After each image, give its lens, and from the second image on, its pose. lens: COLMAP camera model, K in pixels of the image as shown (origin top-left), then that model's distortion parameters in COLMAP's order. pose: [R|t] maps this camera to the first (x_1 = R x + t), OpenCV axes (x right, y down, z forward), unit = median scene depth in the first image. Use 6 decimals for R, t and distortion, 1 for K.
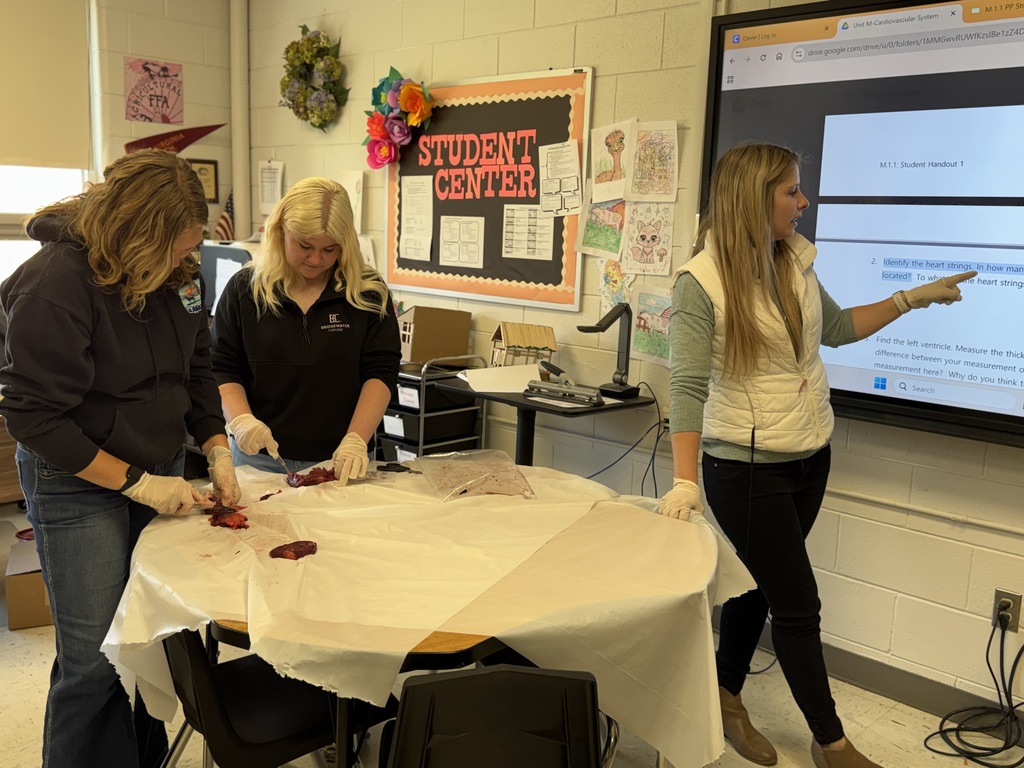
lens RADIAL K [[995.6, 0, 511.4], [0, 995.6, 373.6], [0, 0, 1]] dist [0.219085, -0.416518]
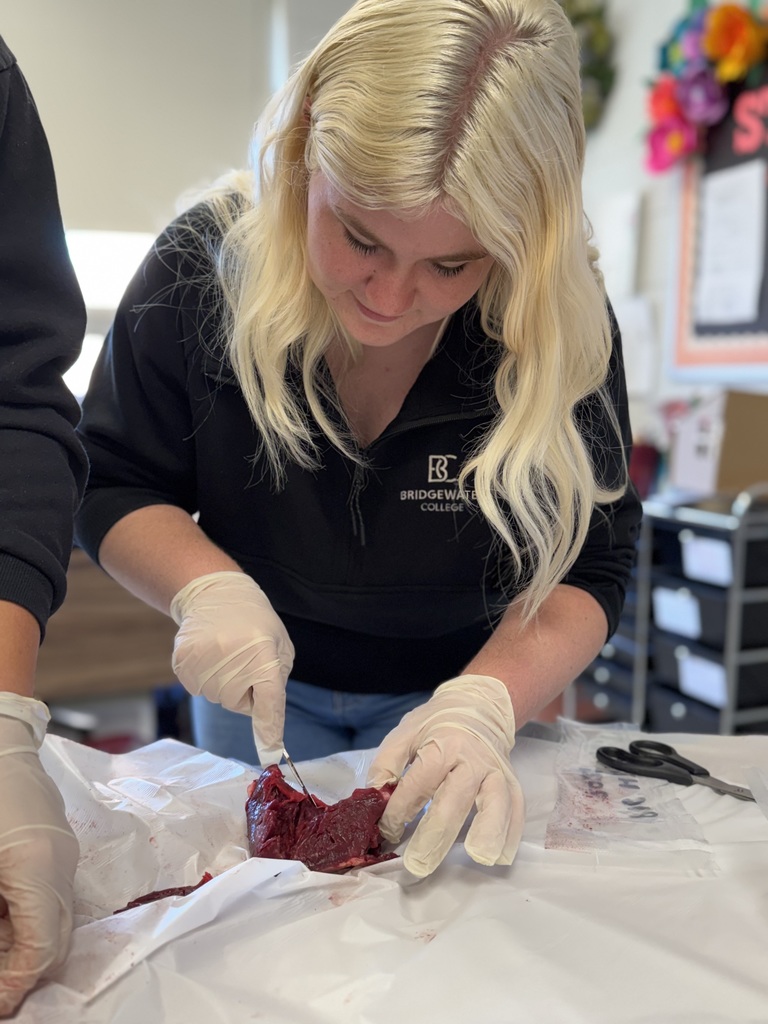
lens RADIAL K [[995.6, 0, 366.8], [0, 995.6, 484.0], [0, 0, 1]] dist [0.219085, -0.416518]
pose [[0.908851, 0.005509, -0.417085, -0.042221], [-0.031220, 0.998007, -0.054848, 0.017821], [0.415951, 0.062870, 0.907211, 0.425643]]
